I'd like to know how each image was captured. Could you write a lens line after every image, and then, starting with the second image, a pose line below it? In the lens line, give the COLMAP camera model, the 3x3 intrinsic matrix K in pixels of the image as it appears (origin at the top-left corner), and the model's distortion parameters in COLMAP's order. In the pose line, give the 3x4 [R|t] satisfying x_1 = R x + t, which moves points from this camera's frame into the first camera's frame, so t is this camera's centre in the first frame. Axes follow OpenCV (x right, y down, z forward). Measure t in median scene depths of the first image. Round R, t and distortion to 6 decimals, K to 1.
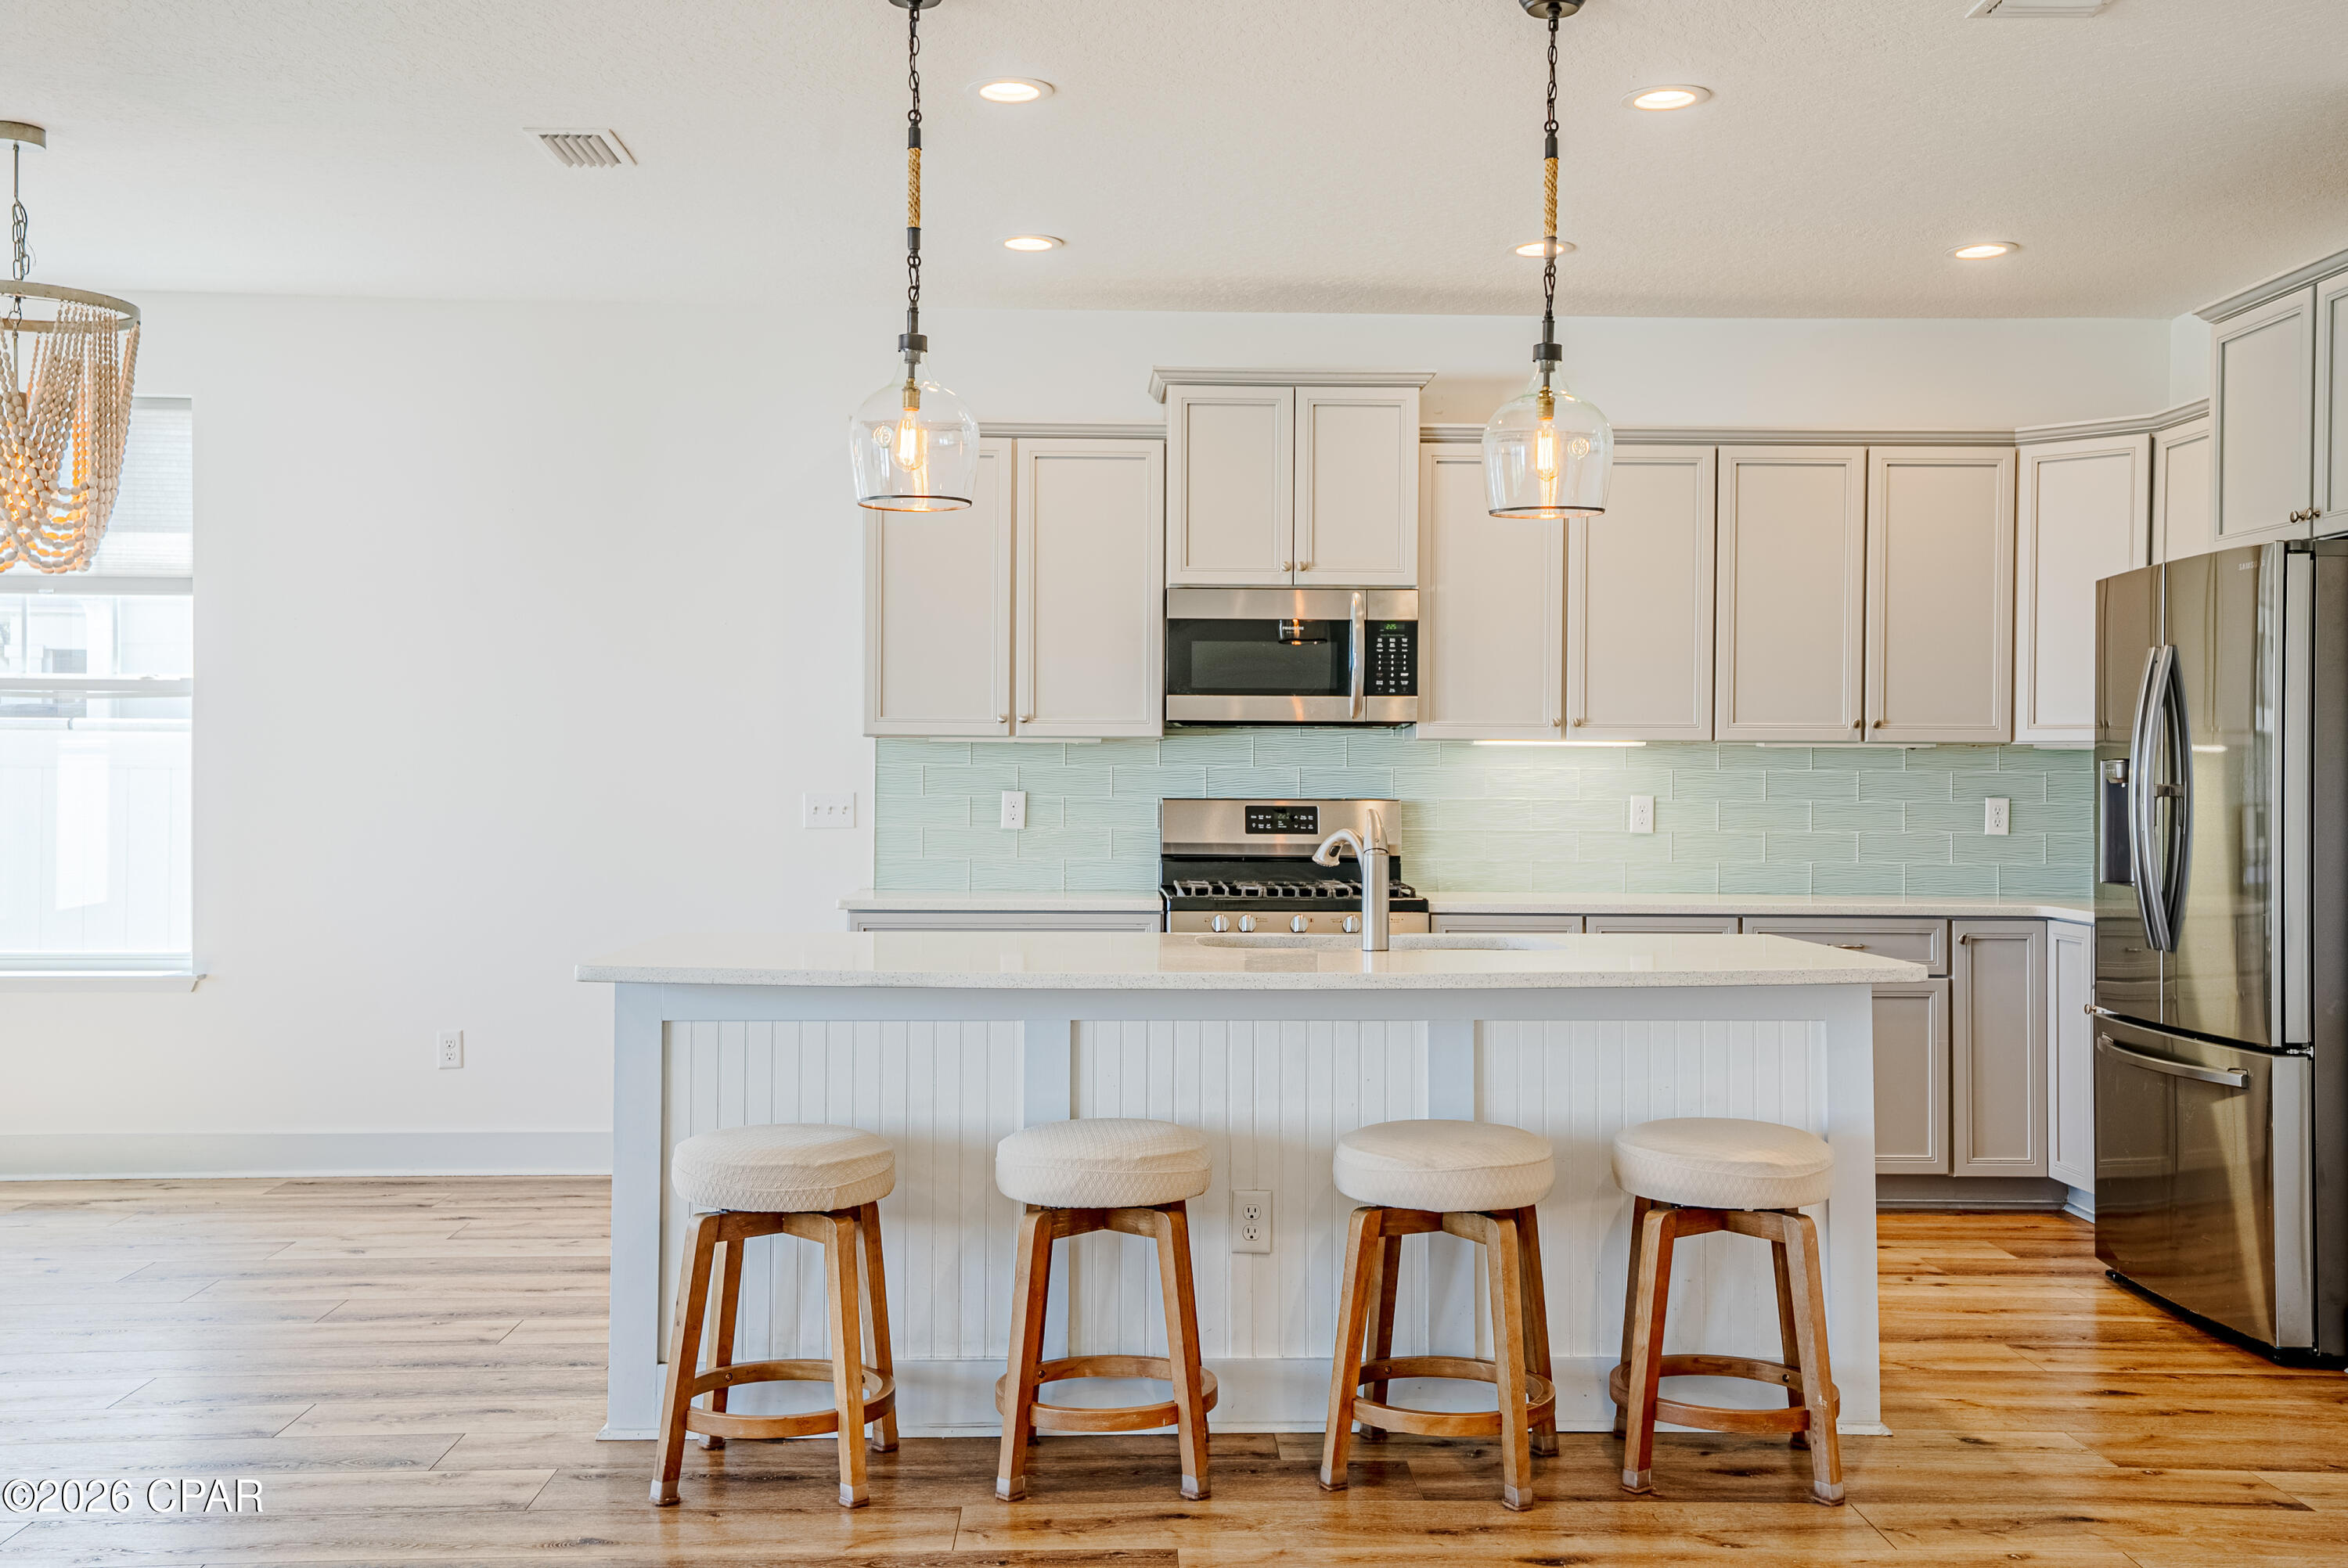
lens RADIAL K [[2255.5, 0, 1174.0], [0, 2255.5, 784.0], [0, 0, 1]] dist [0.084188, 0.021836]
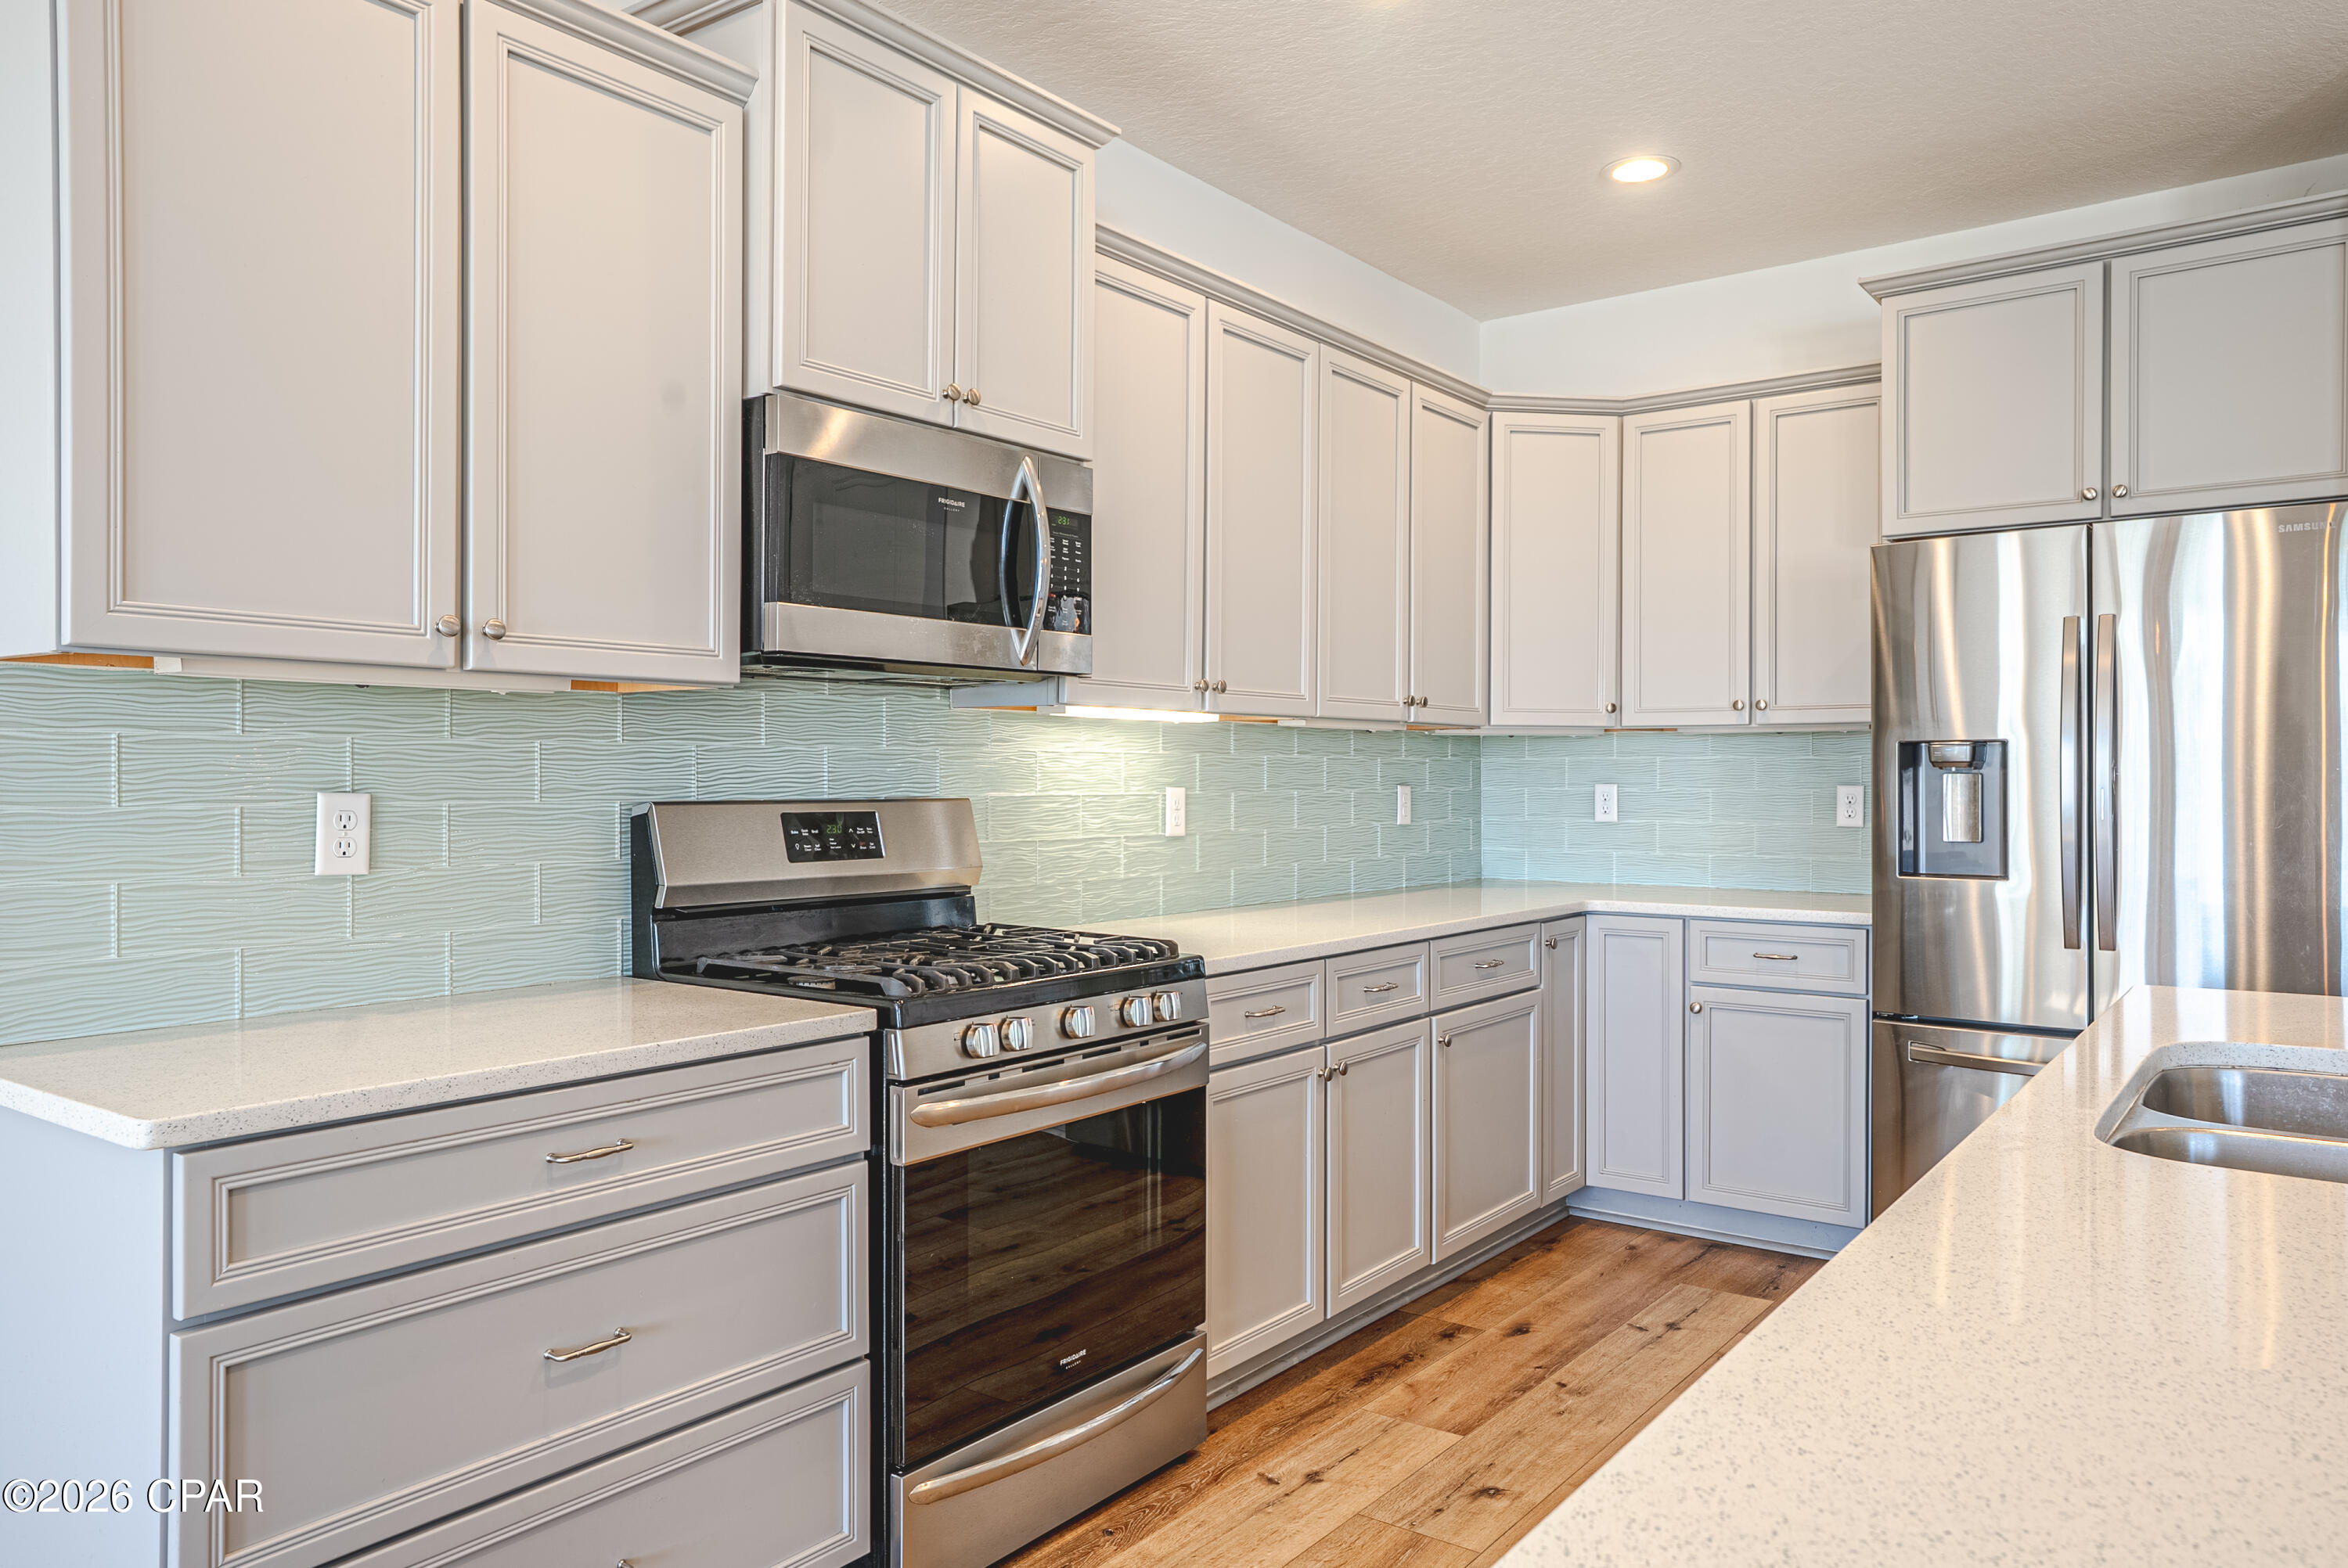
lens RADIAL K [[1587.6, 0, 1174.0], [0, 1587.6, 784.0], [0, 0, 1]] dist [-0.005388, -0.000605]
pose [[0.628419, -0.009224, 0.777821, -0.275166], [0.005618, 0.999957, 0.007320, 0.000018], [-0.777855, -0.000230, 0.628444, 0.858578]]
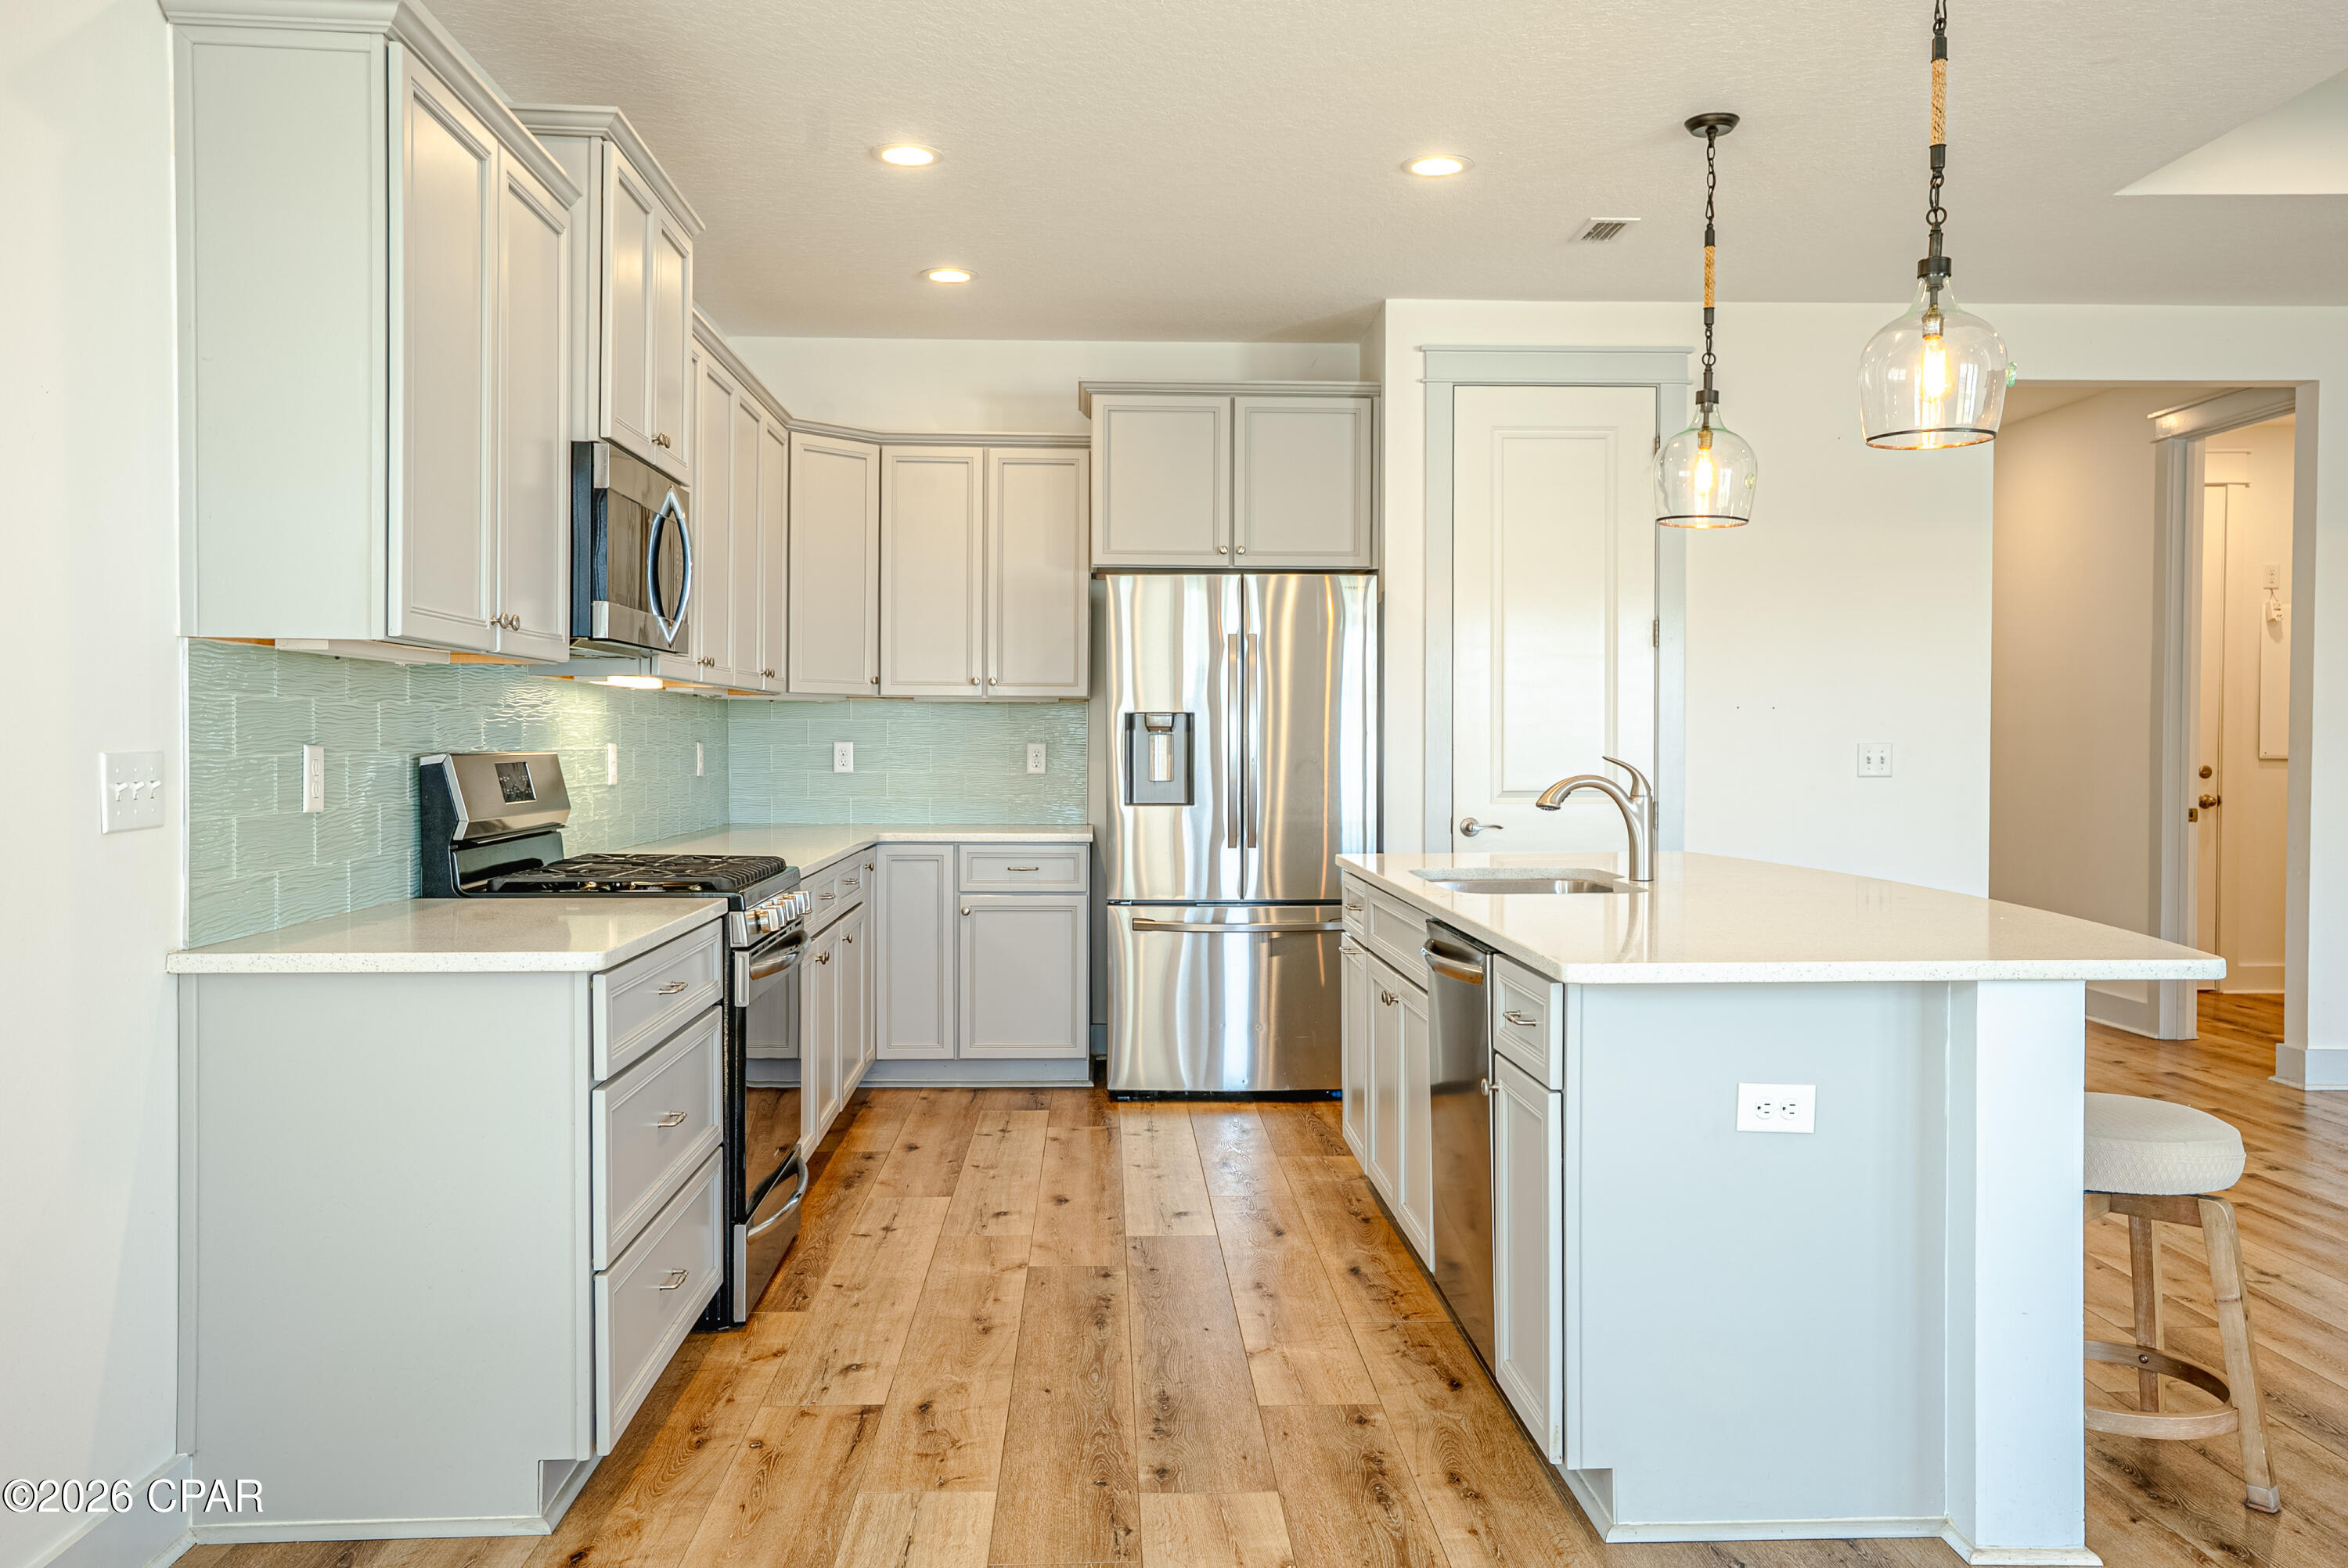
lens RADIAL K [[1838.5, 0, 1187.7], [0, 1838.5, 771.9], [0, 0, 1]] dist [0.021387, 0.003881]
pose [[-0.019134, -0.024147, 0.999525, -0.679664], [-0.003121, 0.999705, 0.024091, -0.002225], [-0.999812, -0.002658, -0.019204, 1.020147]]
